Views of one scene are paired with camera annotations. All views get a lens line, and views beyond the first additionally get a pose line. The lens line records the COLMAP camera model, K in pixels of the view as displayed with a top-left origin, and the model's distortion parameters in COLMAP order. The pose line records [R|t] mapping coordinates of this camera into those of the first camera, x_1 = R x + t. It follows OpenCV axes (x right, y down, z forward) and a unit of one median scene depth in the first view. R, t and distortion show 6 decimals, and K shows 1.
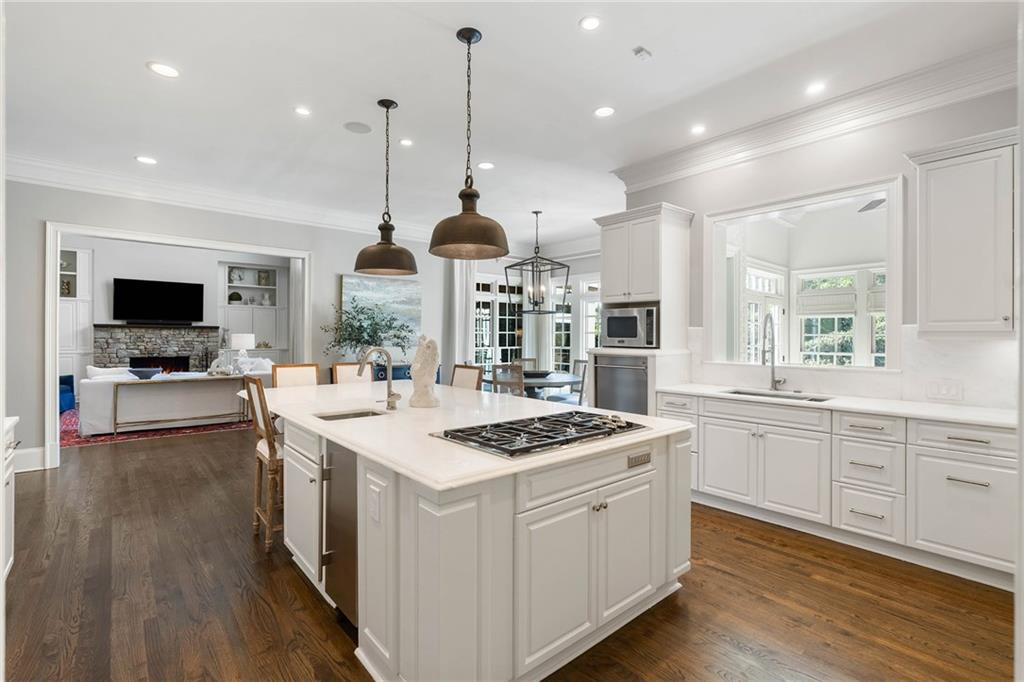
lens RADIAL K [[469.7, 0, 520.3], [0, 469.7, 332.5], [0, 0, 1]] dist [-0.001005, -0.000037]
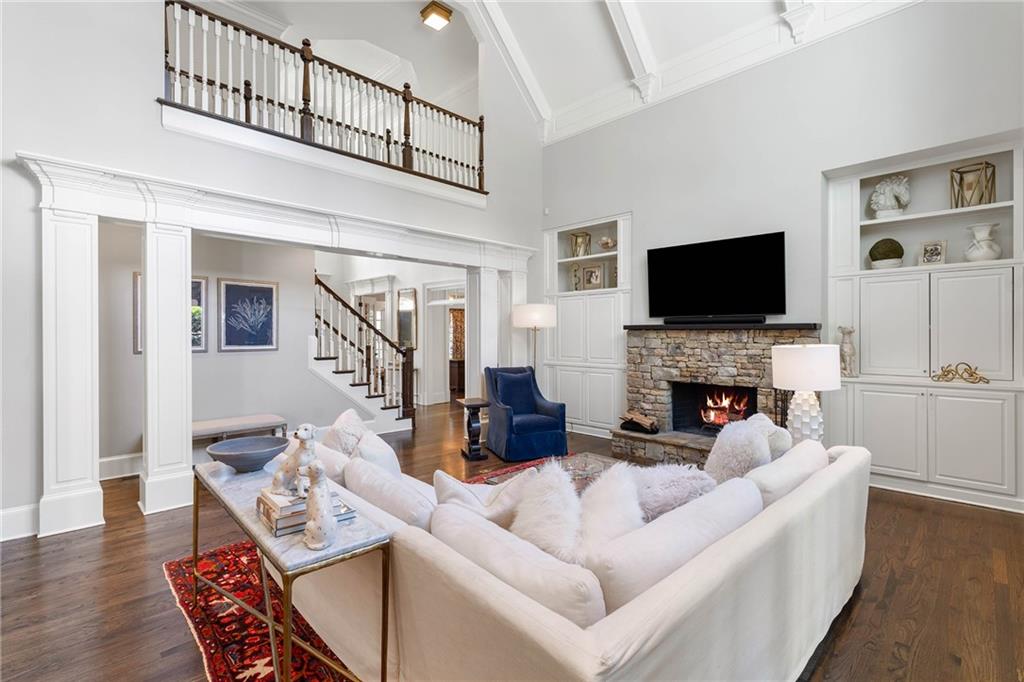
lens RADIAL K [[469.7, 0, 520.2], [0, 469.7, 335.7], [0, 0, 1]] dist [-0.001005, -0.000037]
pose [[0.053162, -0.003468, -0.998580, -0.264797], [0.005812, 0.999978, -0.003164, -0.002420], [0.998569, -0.005636, 0.053181, 0.811730]]
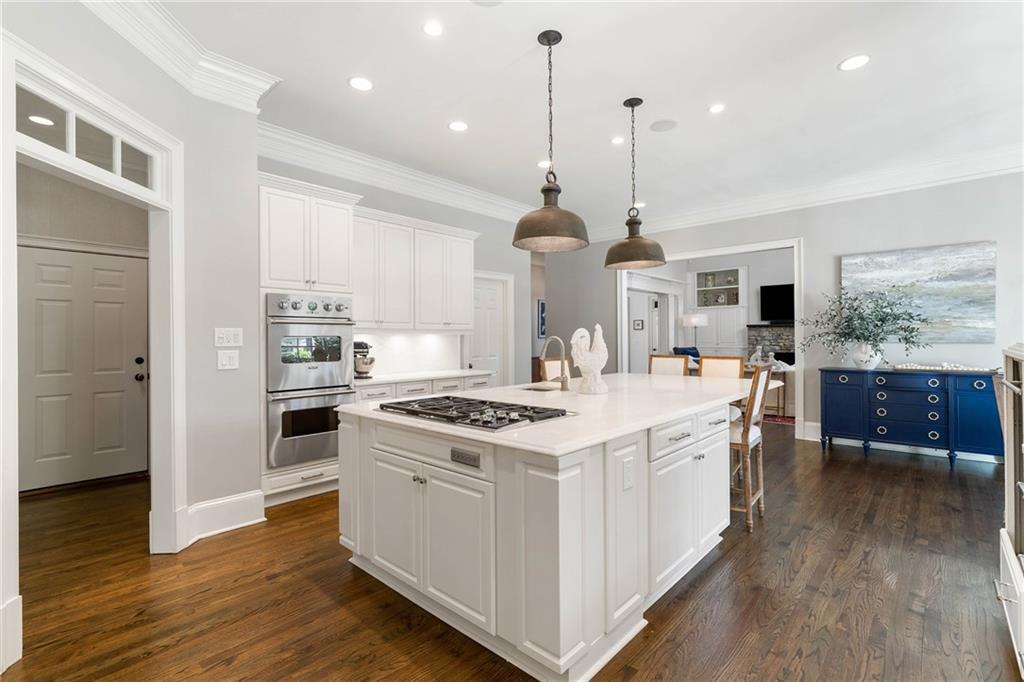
lens RADIAL K [[469.7, 0, 512.6], [0, 469.7, 341.1], [0, 0, 1]] dist [-0.001005, -0.000037]
pose [[0.119766, 0.003481, -0.992796, 0.258748], [0.012020, 0.999915, 0.004956, 0.011549], [0.992729, -0.012527, 0.119714, 0.225323]]
